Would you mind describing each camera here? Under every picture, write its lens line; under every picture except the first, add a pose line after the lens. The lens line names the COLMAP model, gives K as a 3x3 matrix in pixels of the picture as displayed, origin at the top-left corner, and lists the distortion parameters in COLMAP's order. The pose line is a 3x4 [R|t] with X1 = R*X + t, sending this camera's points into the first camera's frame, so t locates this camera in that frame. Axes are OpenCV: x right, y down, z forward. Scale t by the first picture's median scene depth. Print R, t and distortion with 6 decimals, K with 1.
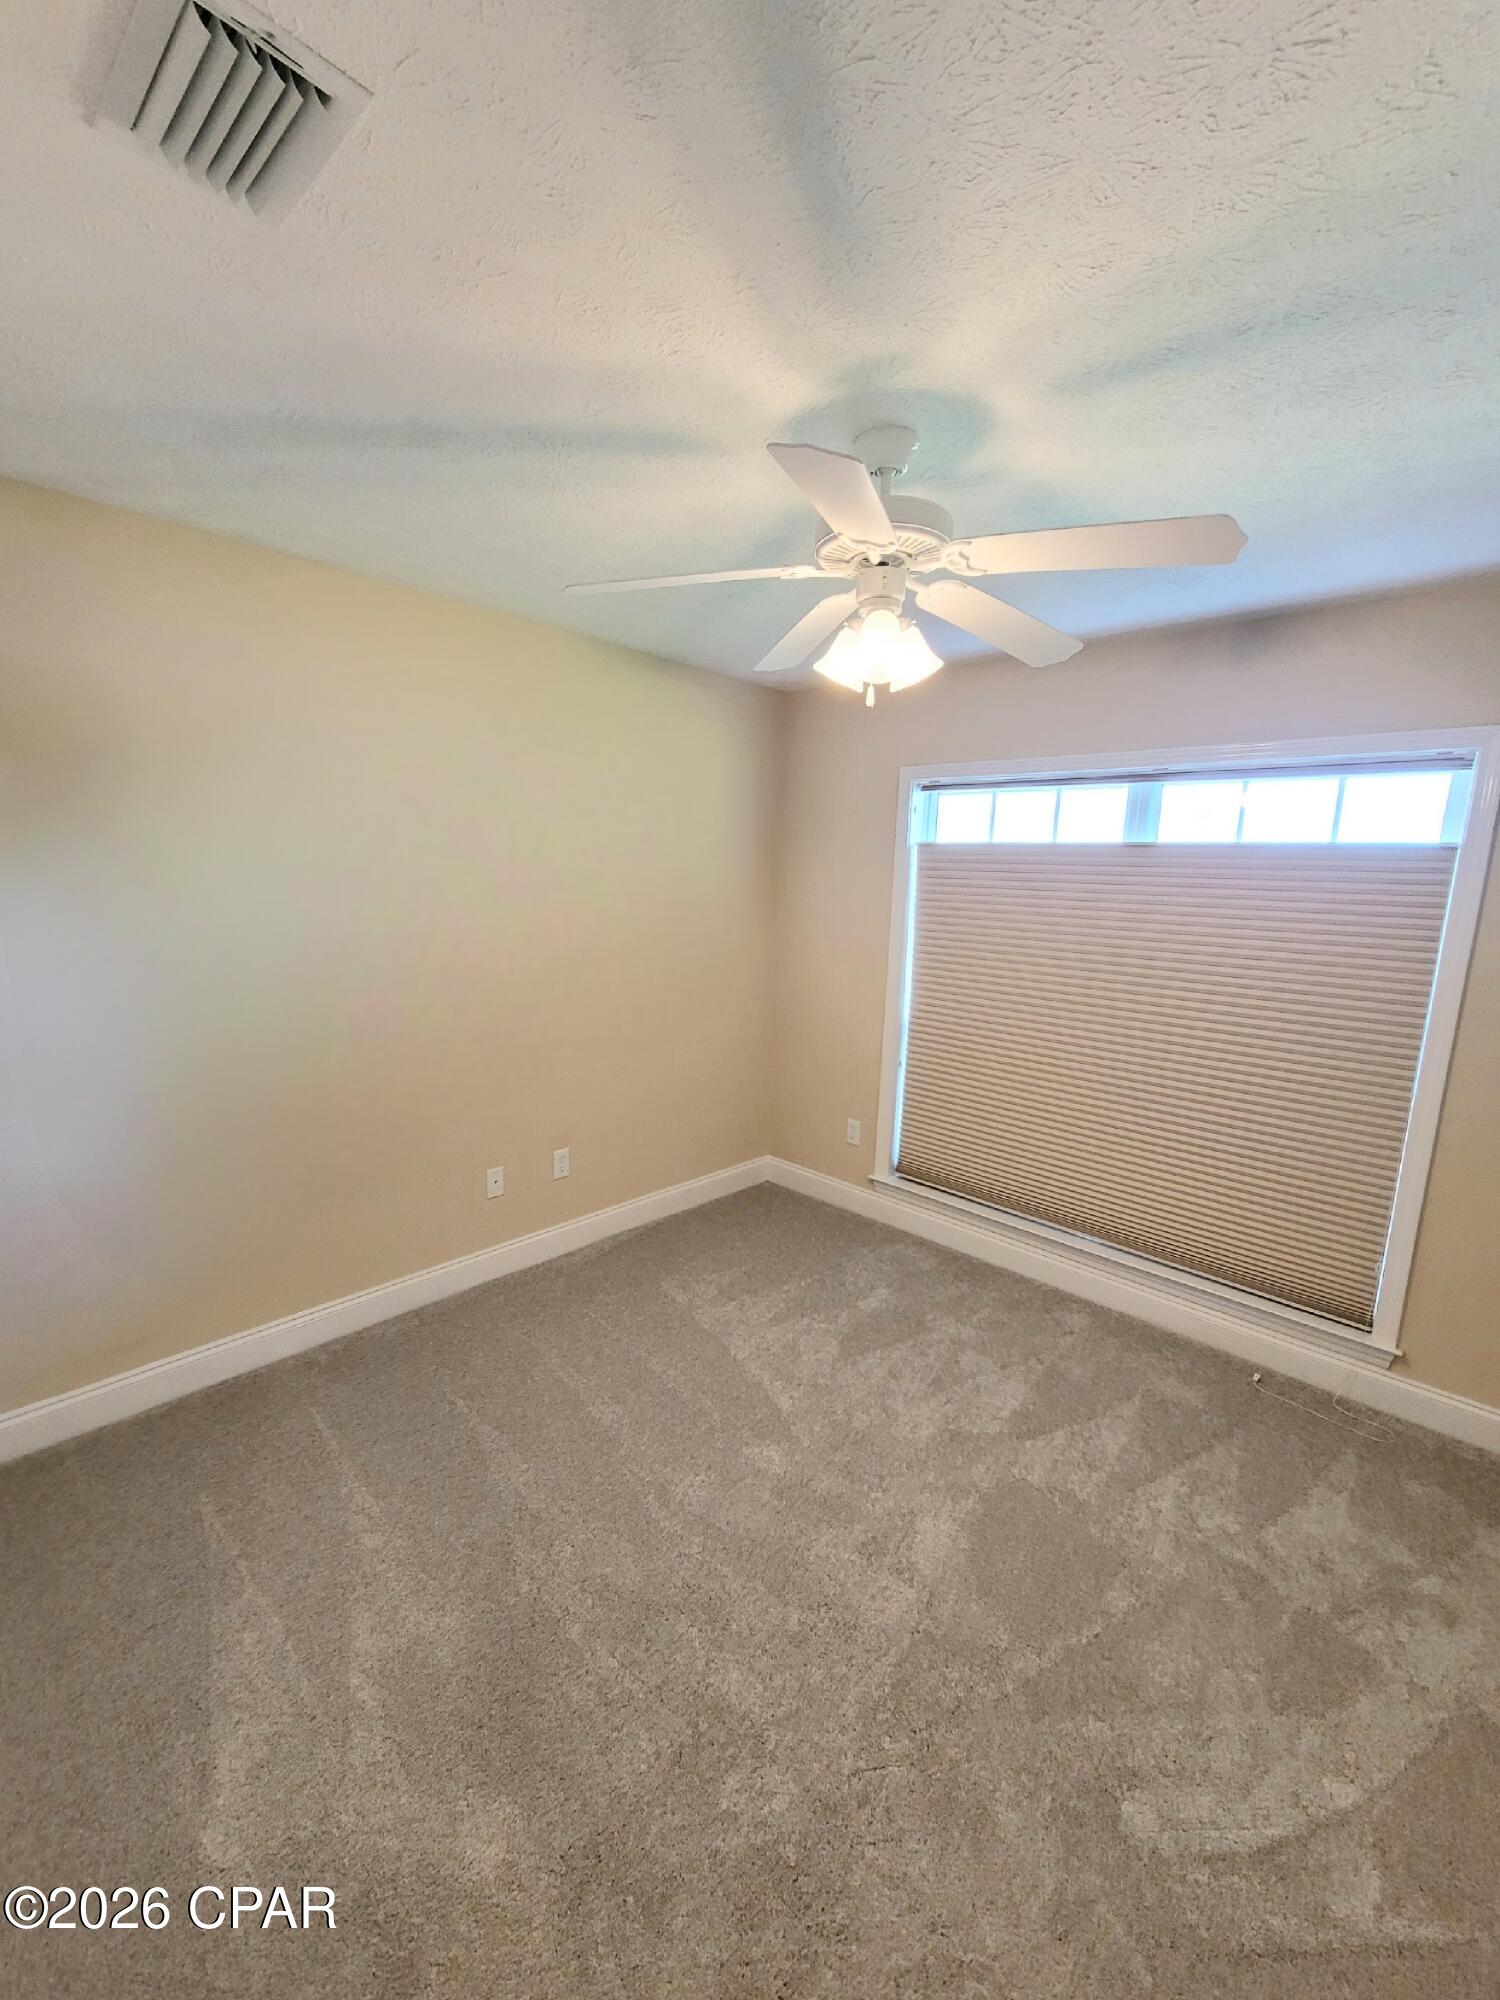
lens RADIAL K [[818.1, 0, 755.8], [0, 818.1, 1011.3], [0, 0, 1]] dist [-0.003798, 0.000352]
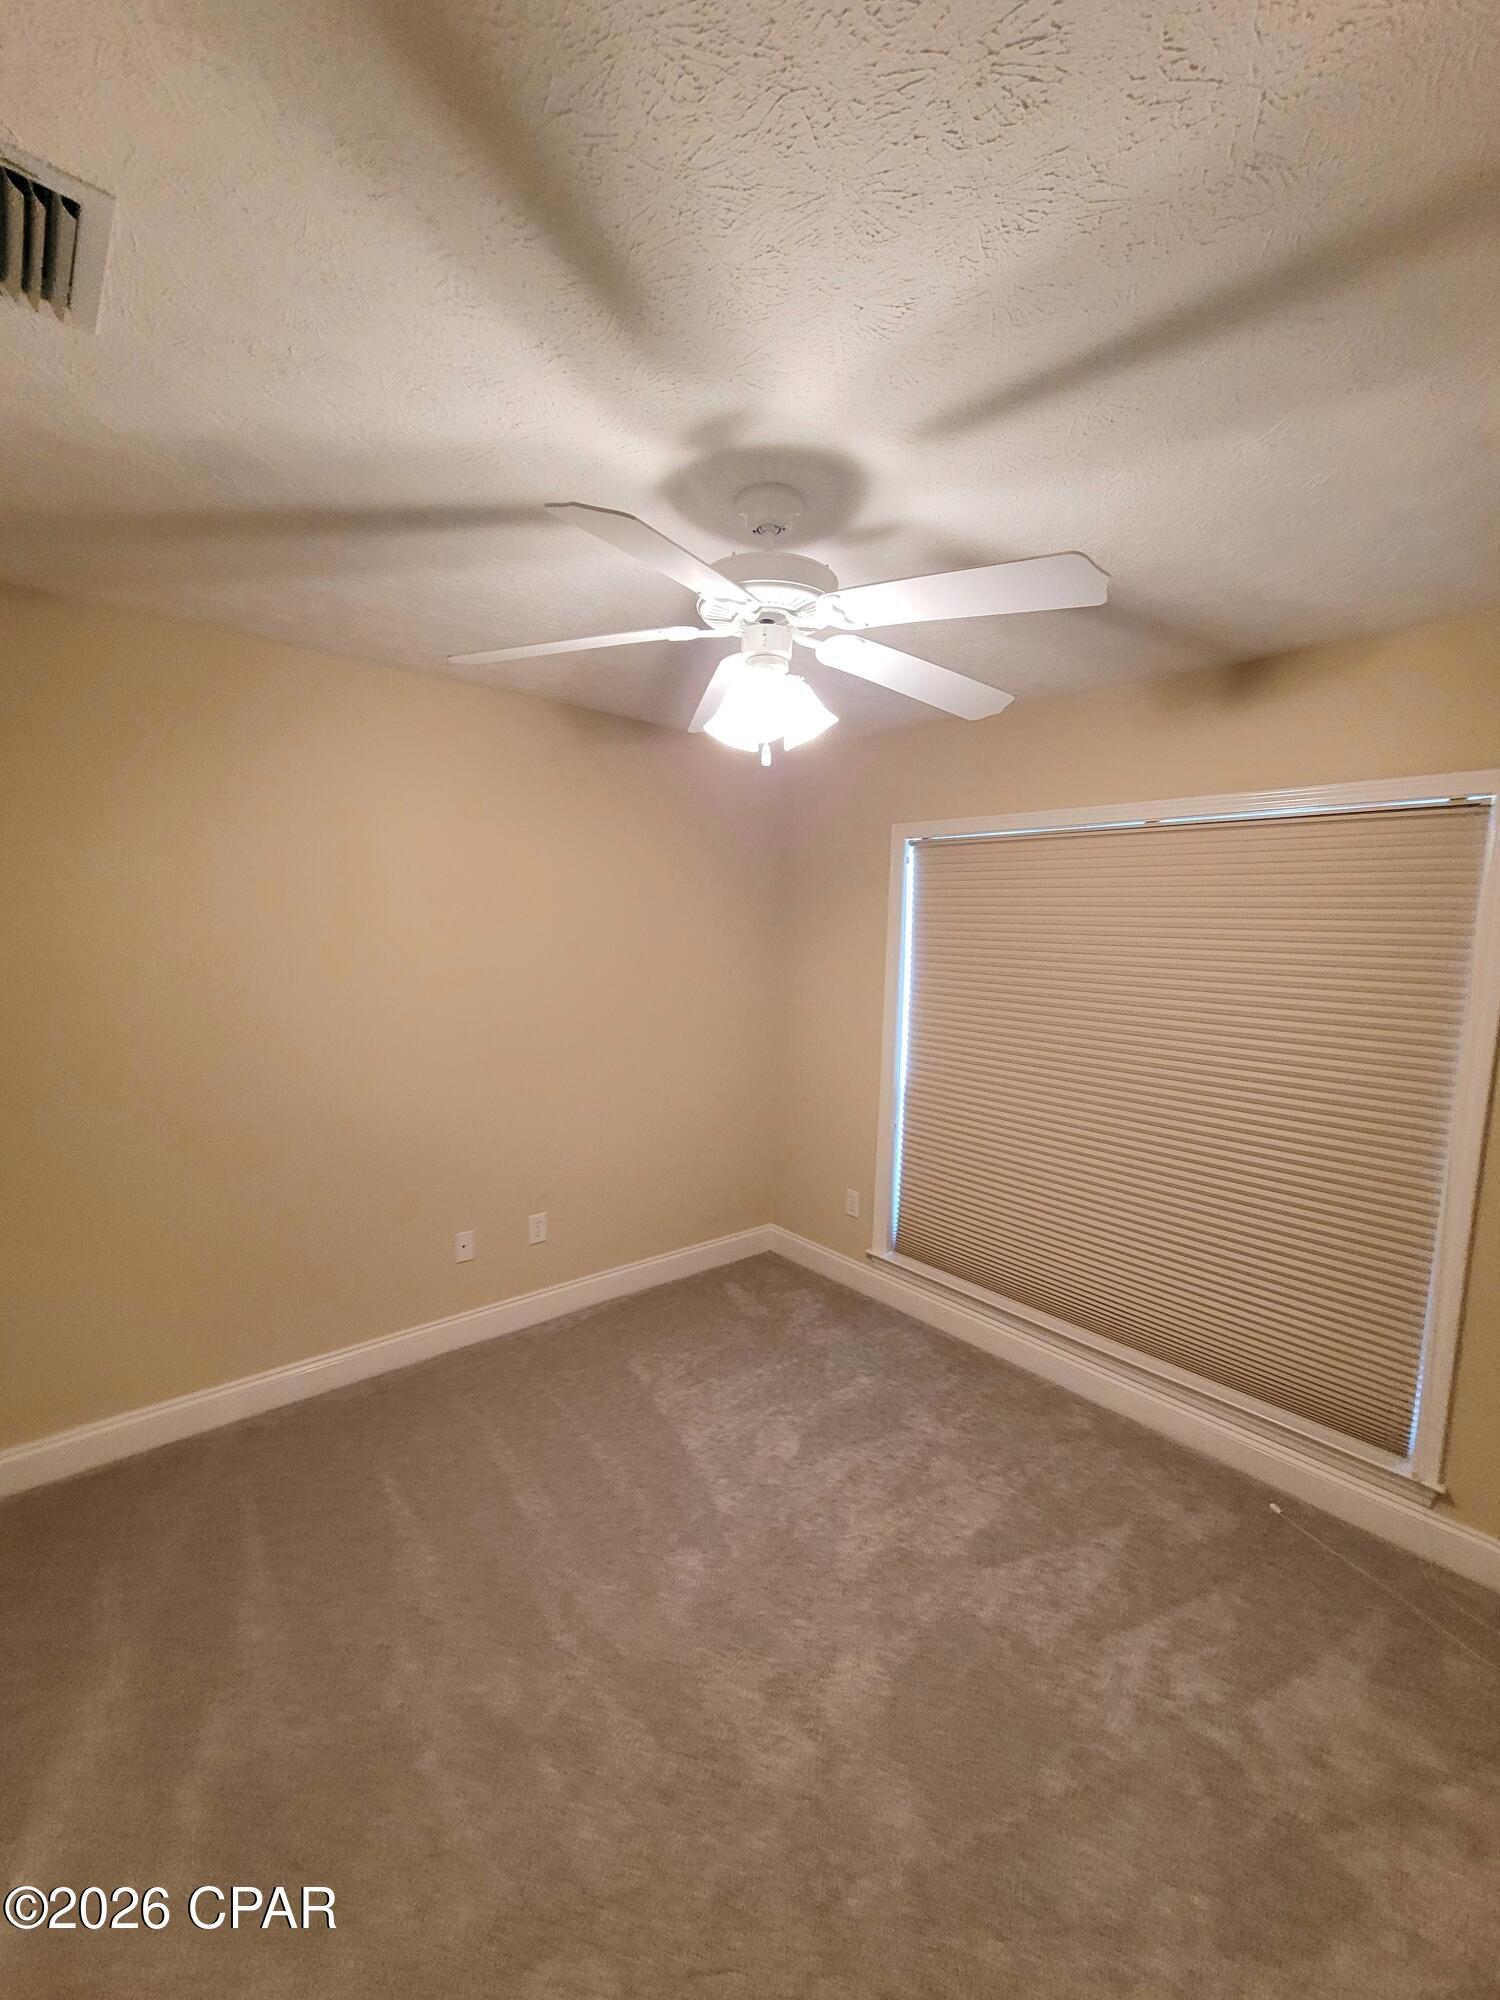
lens RADIAL K [[818.1, 0, 748.8], [0, 818.1, 1008.1], [0, 0, 1]] dist [-0.003798, 0.000352]
pose [[0.994754, 0.005324, -0.102158, 0.198007], [-0.012634, 0.997393, -0.071043, -0.018687], [0.101513, 0.071961, 0.992228, 0.060006]]
